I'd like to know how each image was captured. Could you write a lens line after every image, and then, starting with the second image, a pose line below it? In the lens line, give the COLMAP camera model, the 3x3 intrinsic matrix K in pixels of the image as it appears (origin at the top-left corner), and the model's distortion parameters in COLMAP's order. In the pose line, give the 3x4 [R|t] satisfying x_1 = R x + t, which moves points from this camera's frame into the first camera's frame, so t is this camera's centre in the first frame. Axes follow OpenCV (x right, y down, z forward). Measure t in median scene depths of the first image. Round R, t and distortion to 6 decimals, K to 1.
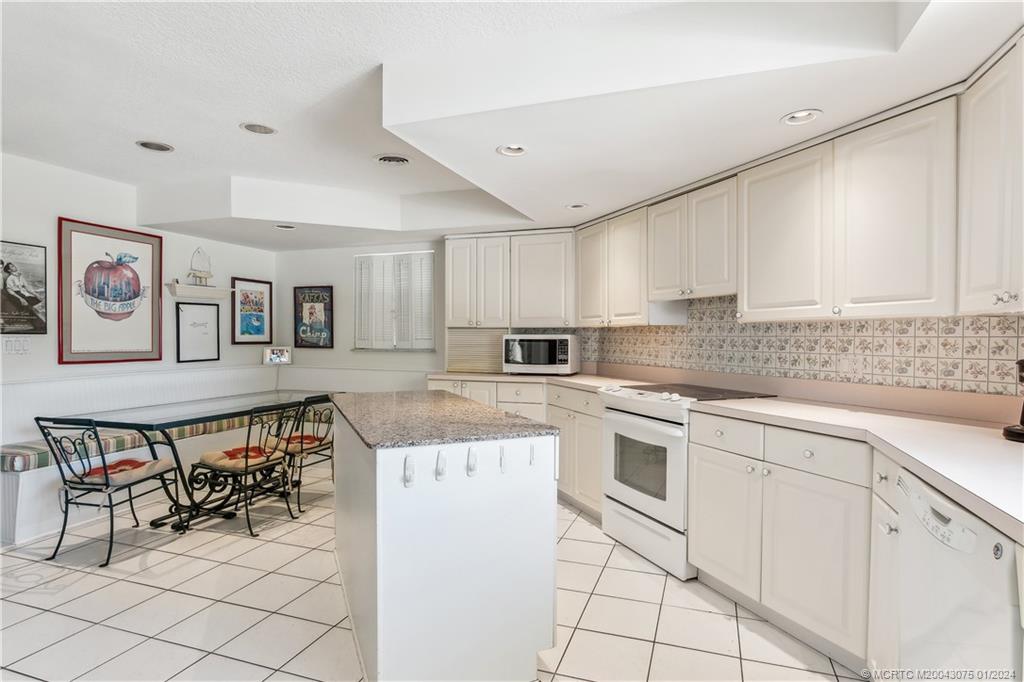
lens RADIAL K [[541.5, 0, 511.6], [0, 541.5, 336.4], [0, 0, 1]] dist [-0.002234, 0.004204]
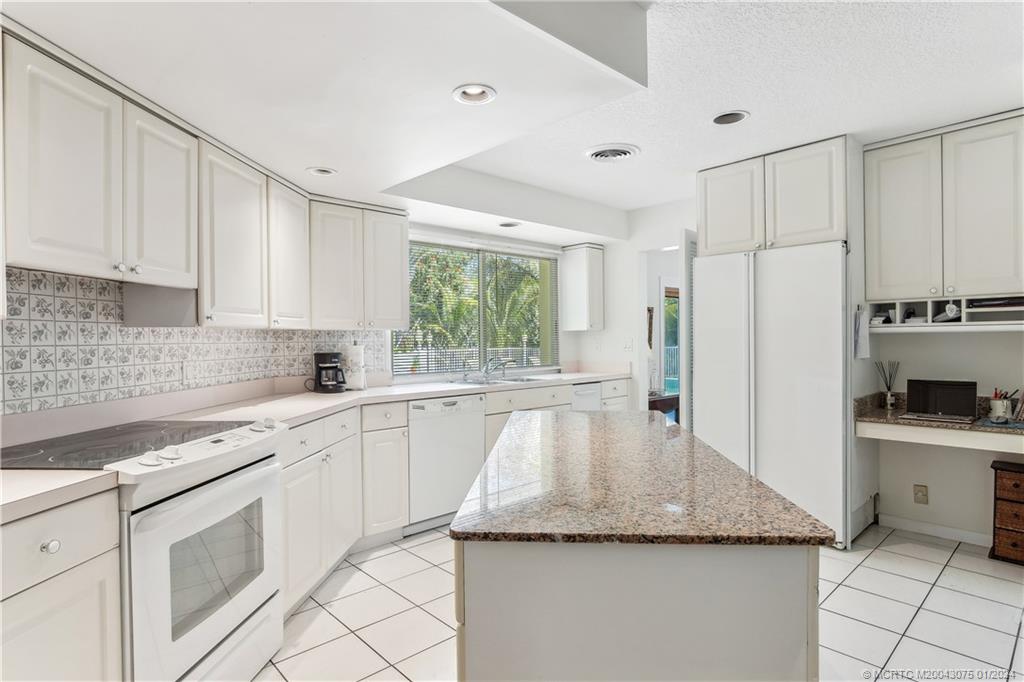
lens RADIAL K [[541.5, 0, 512.5], [0, 541.5, 343.2], [0, 0, 1]] dist [-0.002234, 0.004204]
pose [[-0.885495, 0.004923, 0.464622, -0.348431], [0.011906, 0.999856, 0.012096, -0.005222], [-0.464495, 0.016243, -0.885427, 1.473950]]
